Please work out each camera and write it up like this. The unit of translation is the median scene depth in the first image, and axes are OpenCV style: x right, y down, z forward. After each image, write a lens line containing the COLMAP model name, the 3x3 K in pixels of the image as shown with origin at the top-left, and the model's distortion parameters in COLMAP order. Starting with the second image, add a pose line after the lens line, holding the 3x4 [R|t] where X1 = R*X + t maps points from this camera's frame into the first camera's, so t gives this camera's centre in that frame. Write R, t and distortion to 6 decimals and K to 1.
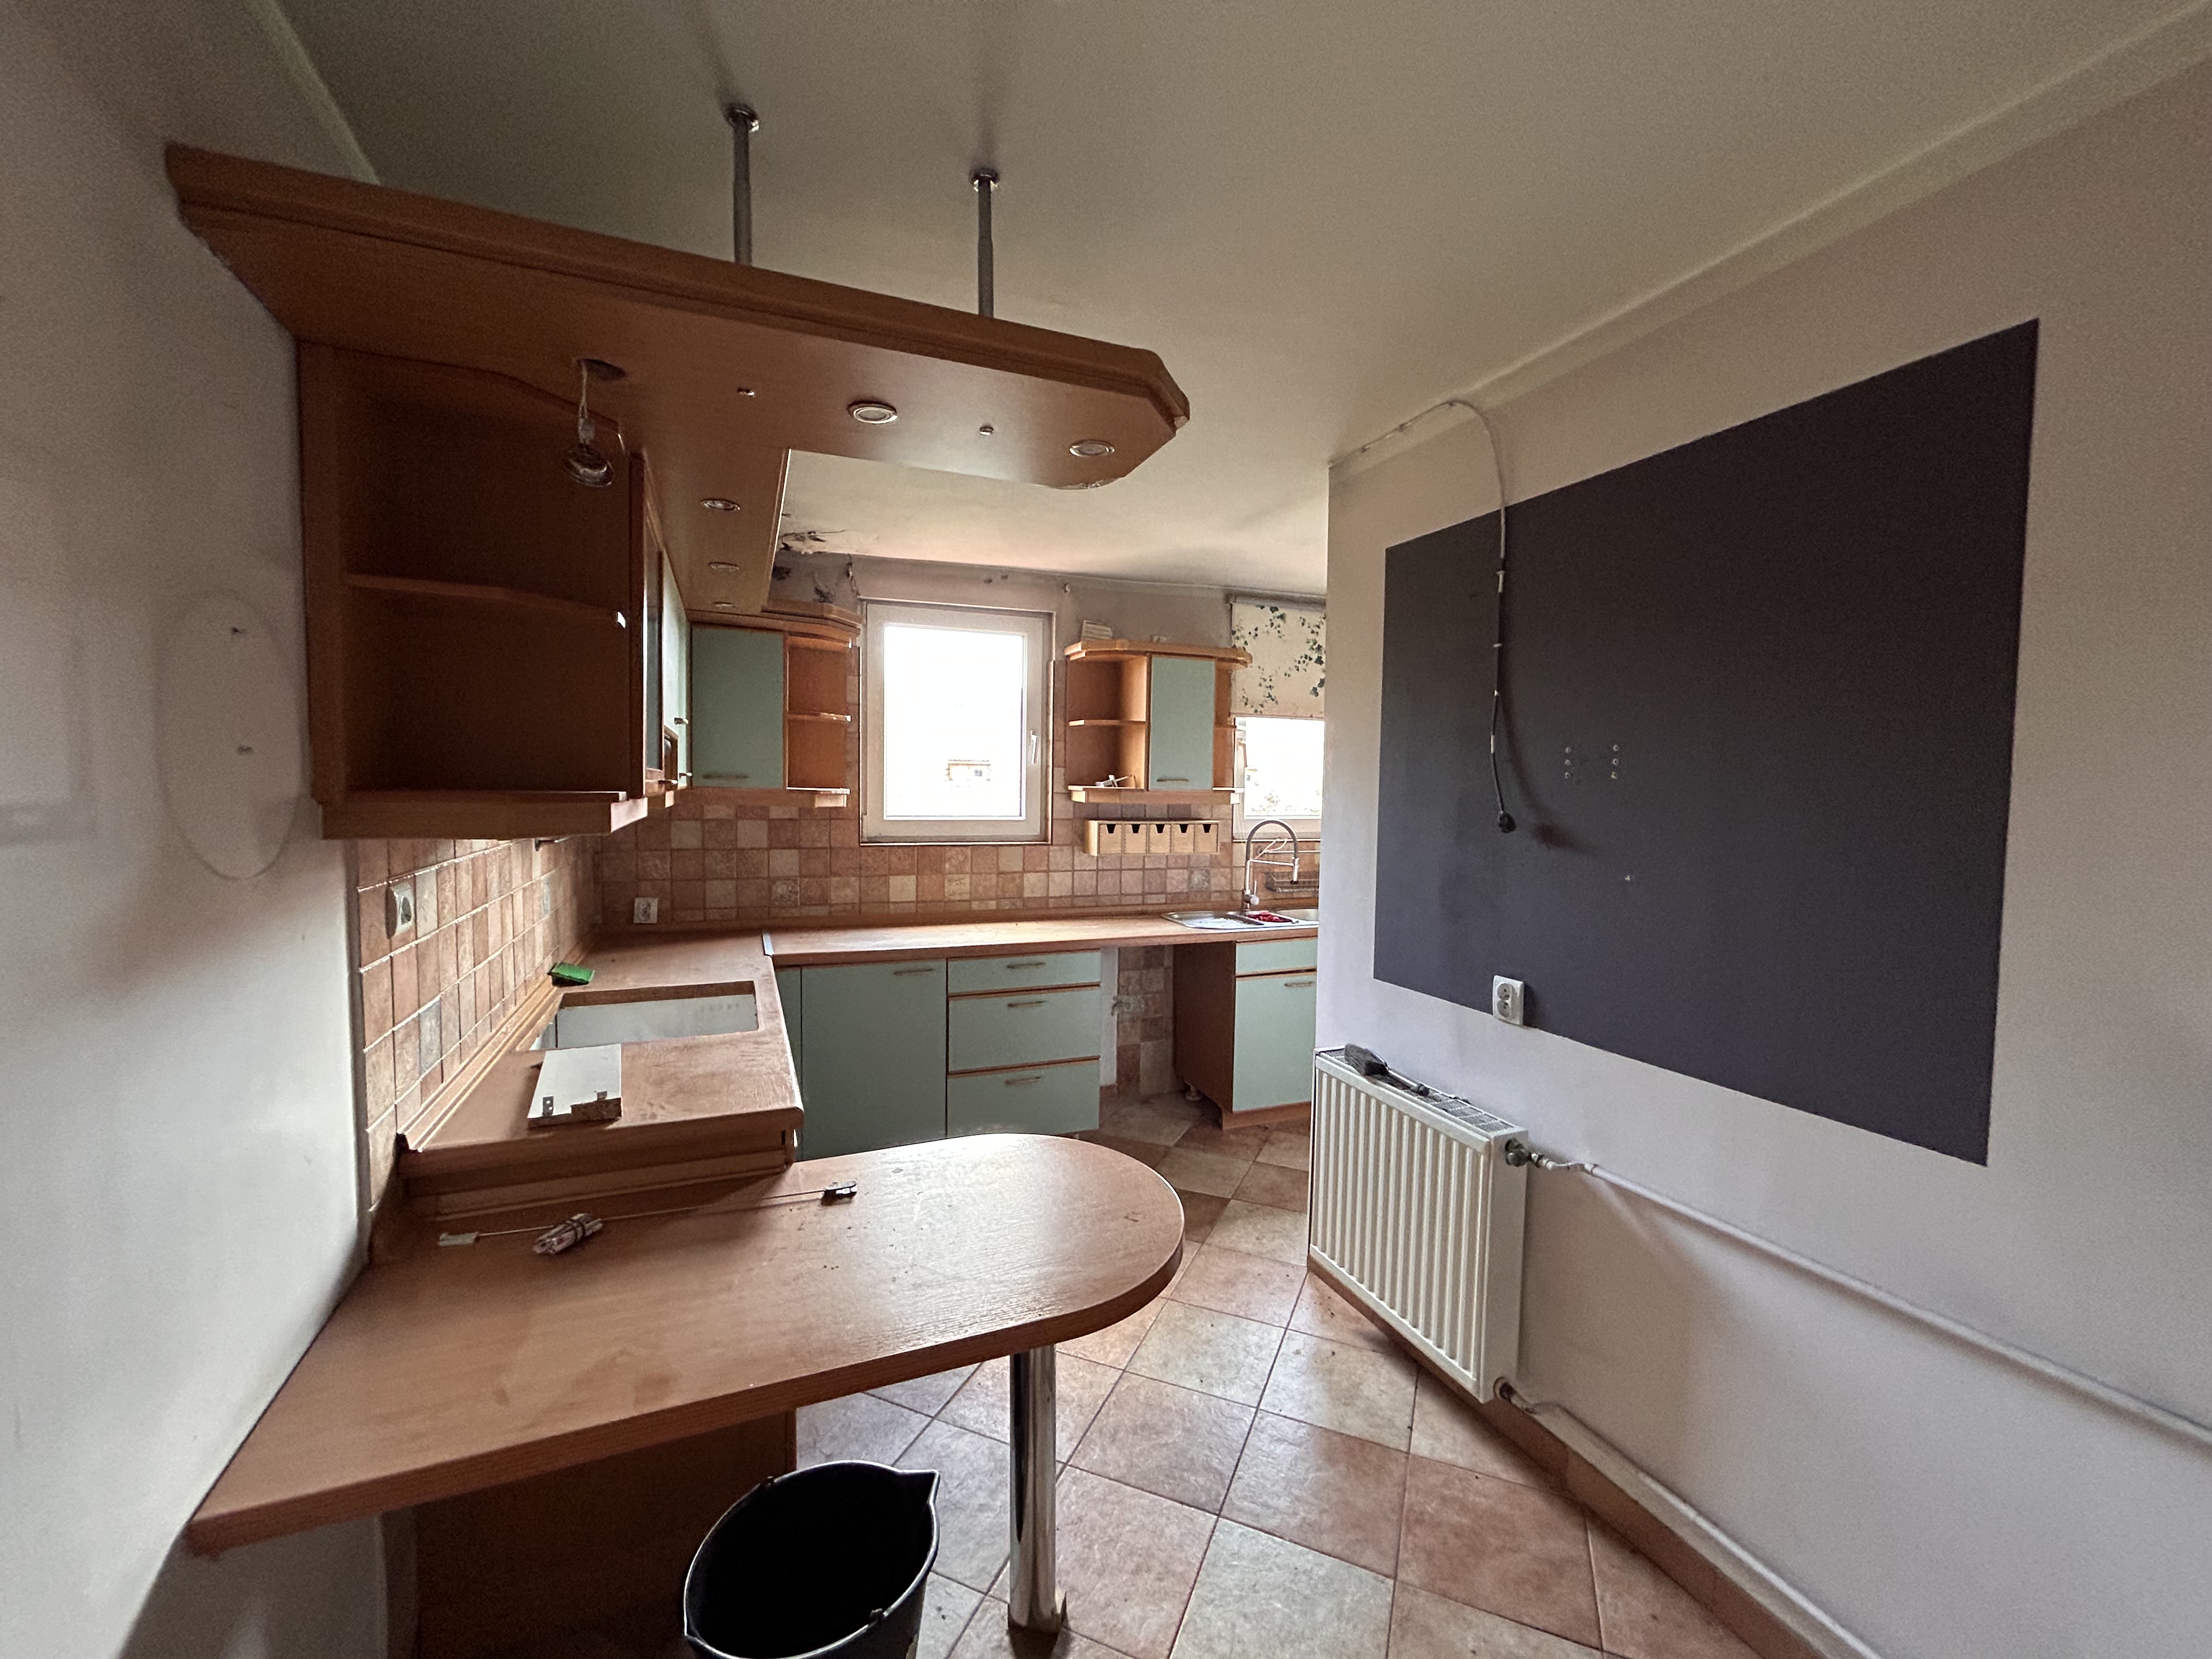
lens RADIAL K [[893.8, 0, 1100.6], [0, 893.8, 825.5], [0, 0, 1]] dist [-0.001328, 0.000241]
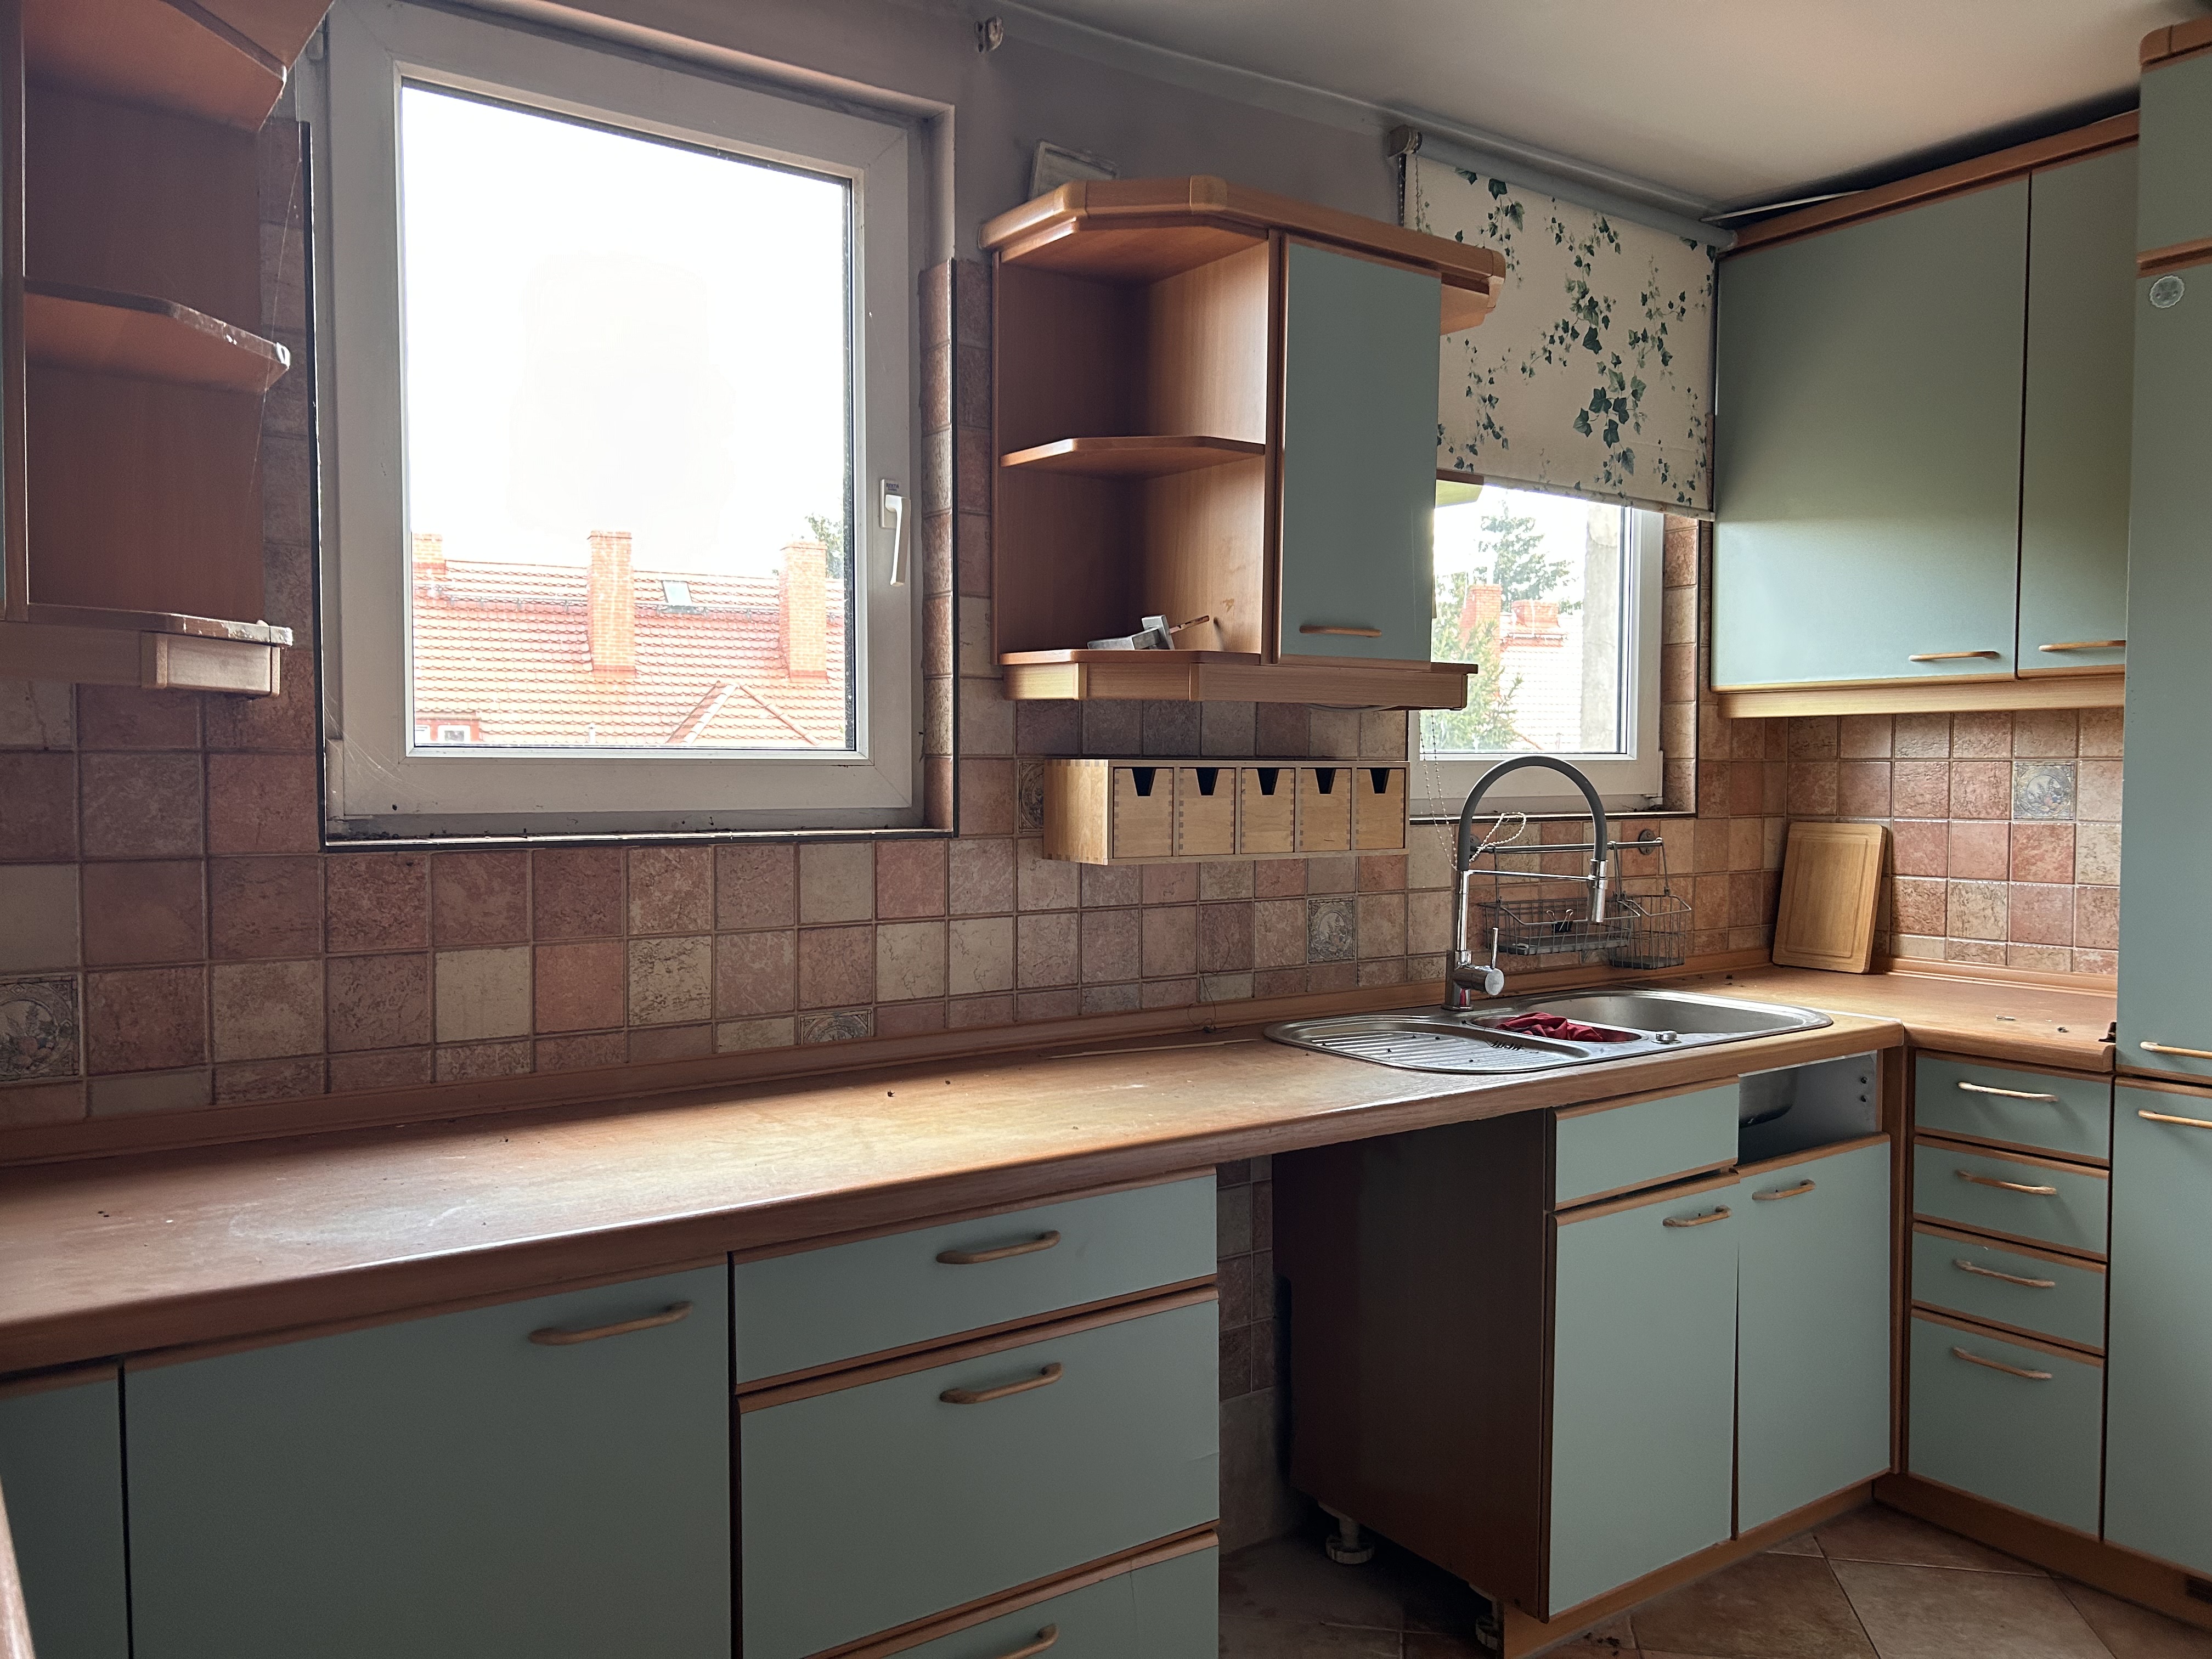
lens RADIAL K [[1678.6, 0, 1109.6], [0, 1678.6, 839.1], [0, 0, 1]] dist [0.035801, -0.005672]
pose [[0.971630, -0.022945, 0.235389, -0.143840], [0.022914, 0.999733, 0.002868, 0.022447], [-0.235392, 0.002608, 0.971897, 0.397367]]
